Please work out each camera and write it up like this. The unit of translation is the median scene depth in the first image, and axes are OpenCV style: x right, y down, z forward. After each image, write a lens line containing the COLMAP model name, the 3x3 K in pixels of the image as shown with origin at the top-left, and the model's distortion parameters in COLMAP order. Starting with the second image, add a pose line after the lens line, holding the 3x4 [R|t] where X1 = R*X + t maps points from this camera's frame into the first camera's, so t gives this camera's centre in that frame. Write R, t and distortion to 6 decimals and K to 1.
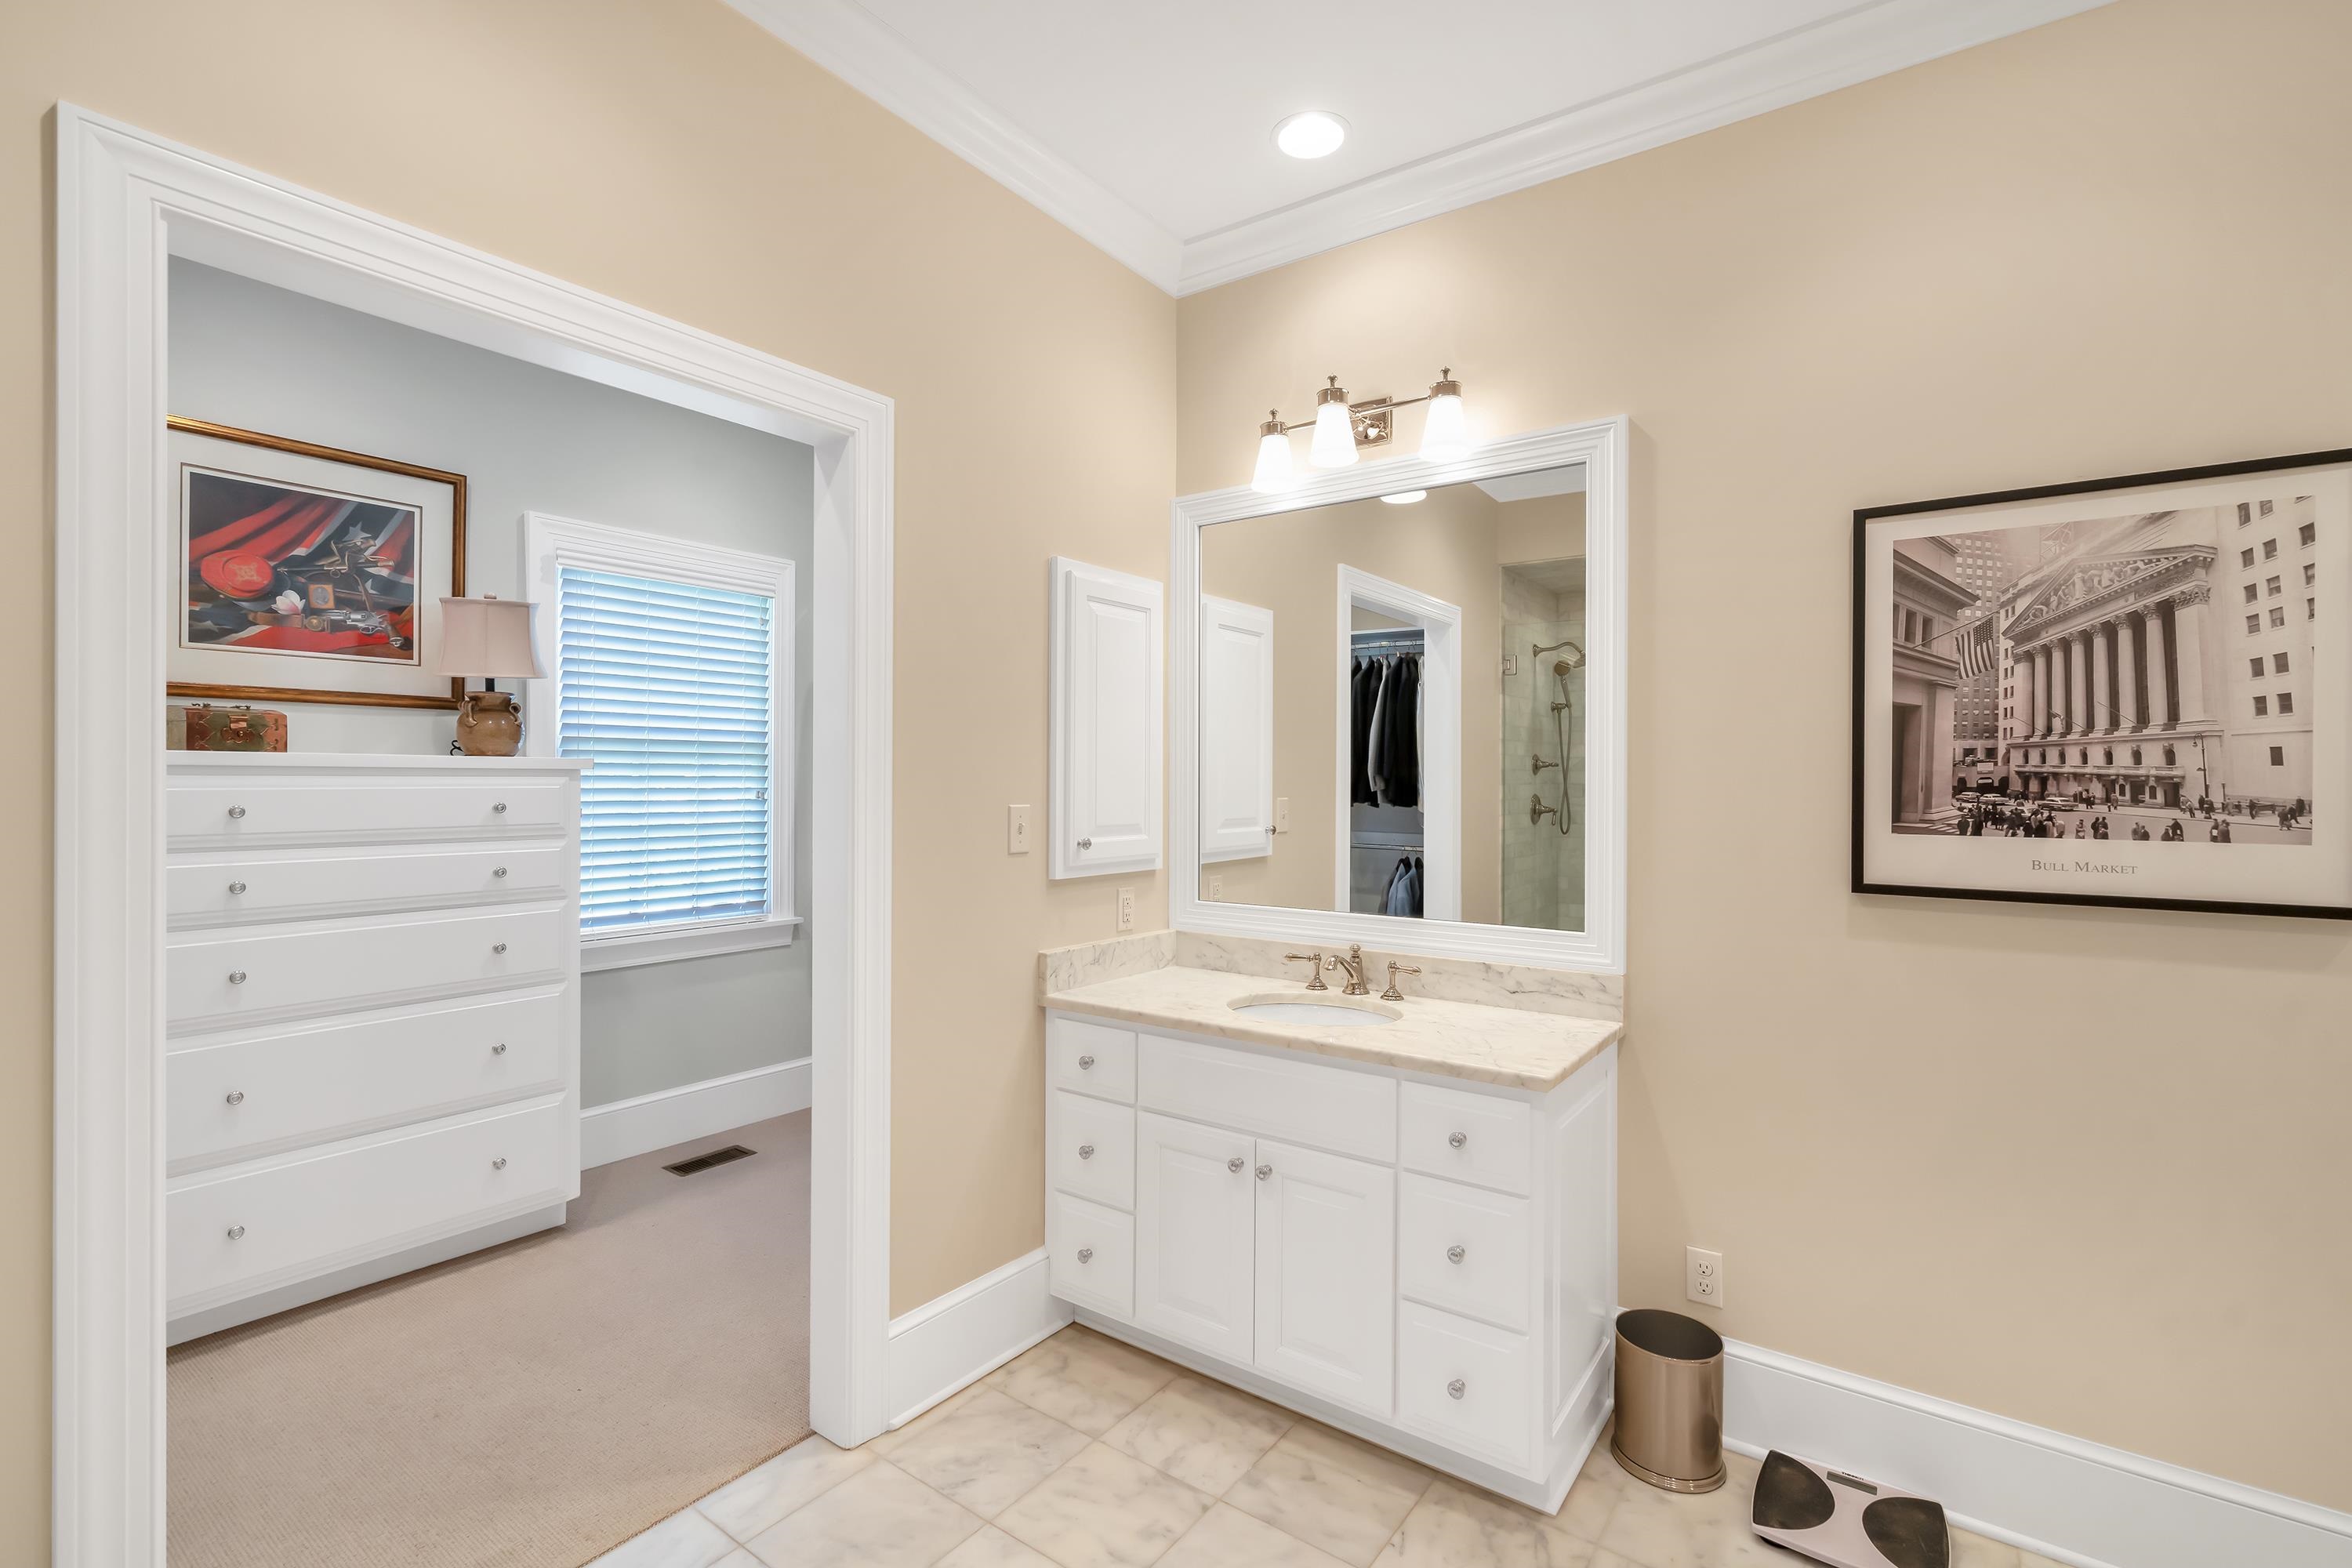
lens RADIAL K [[1048.7, 0, 1172.4], [0, 1048.7, 778.8], [0, 0, 1]] dist [-0.006874, 0.000118]
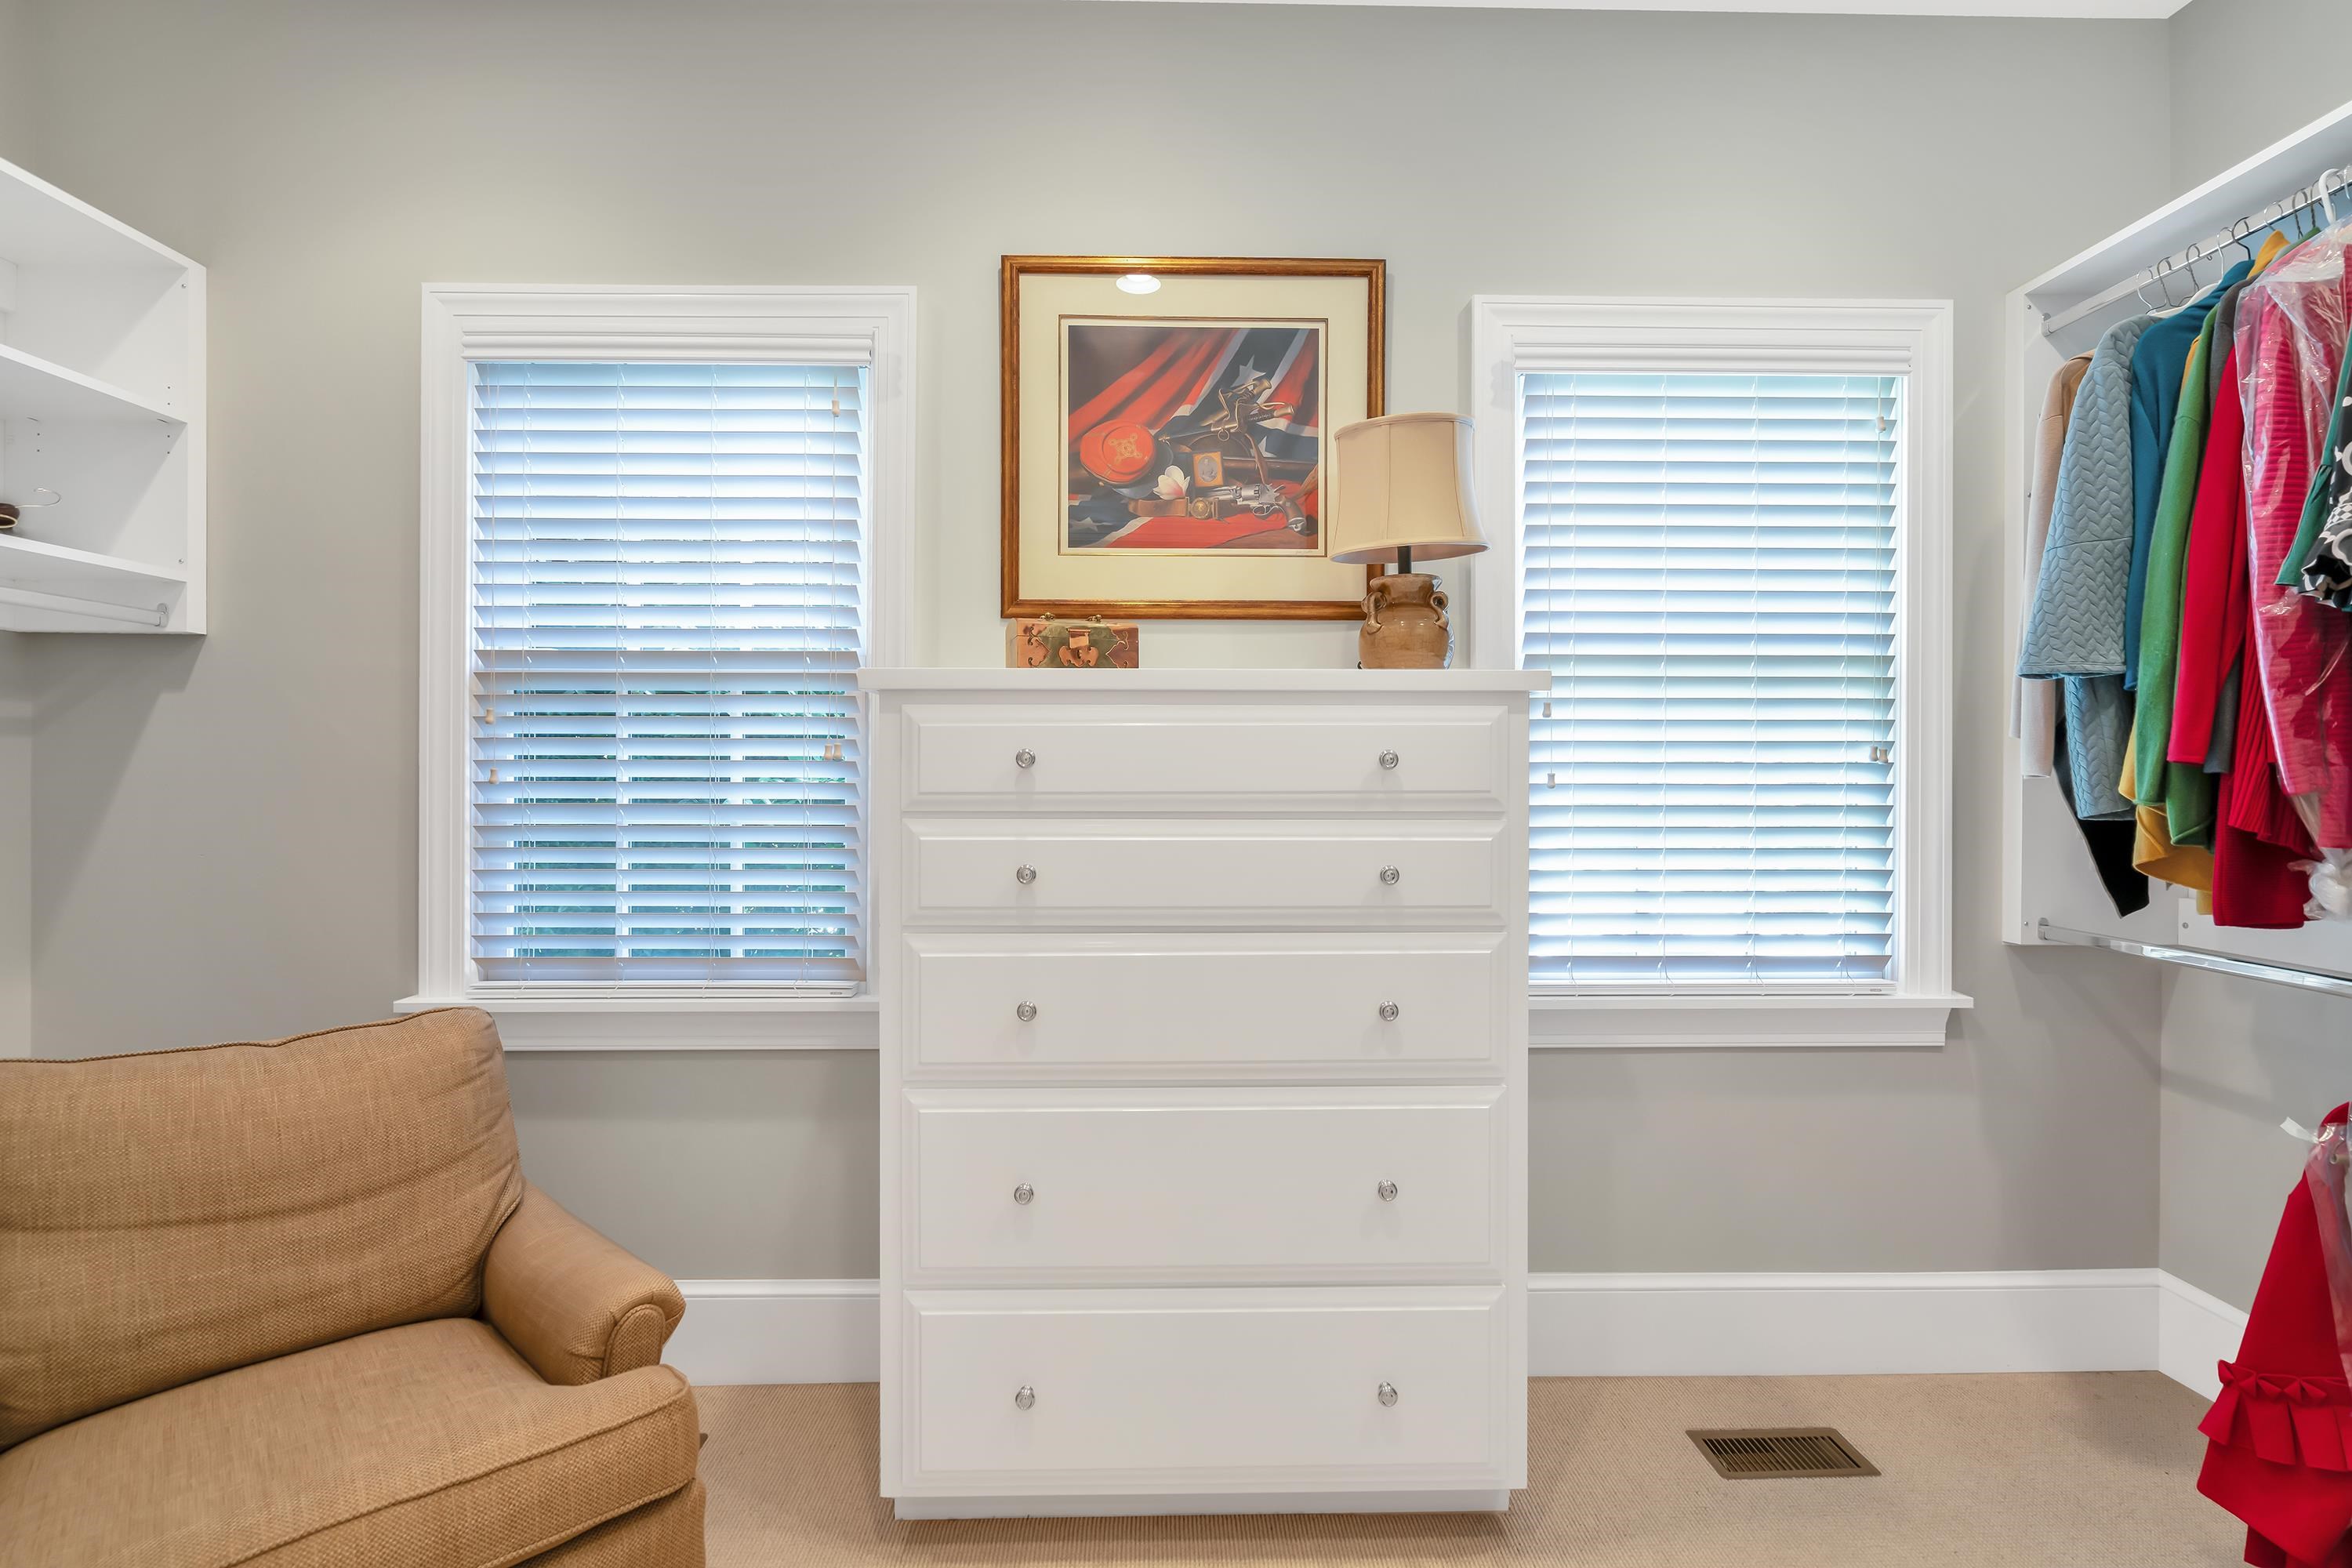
lens RADIAL K [[1048.7, 0, 1188.7], [0, 1048.7, 778.8], [0, 0, 1]] dist [-0.006874, 0.000118]
pose [[0.604132, -0.000082, -0.796885, -0.242176], [0.002387, 0.999996, 0.001707, 0.034013], [0.796881, -0.002934, 0.604129, 0.533582]]
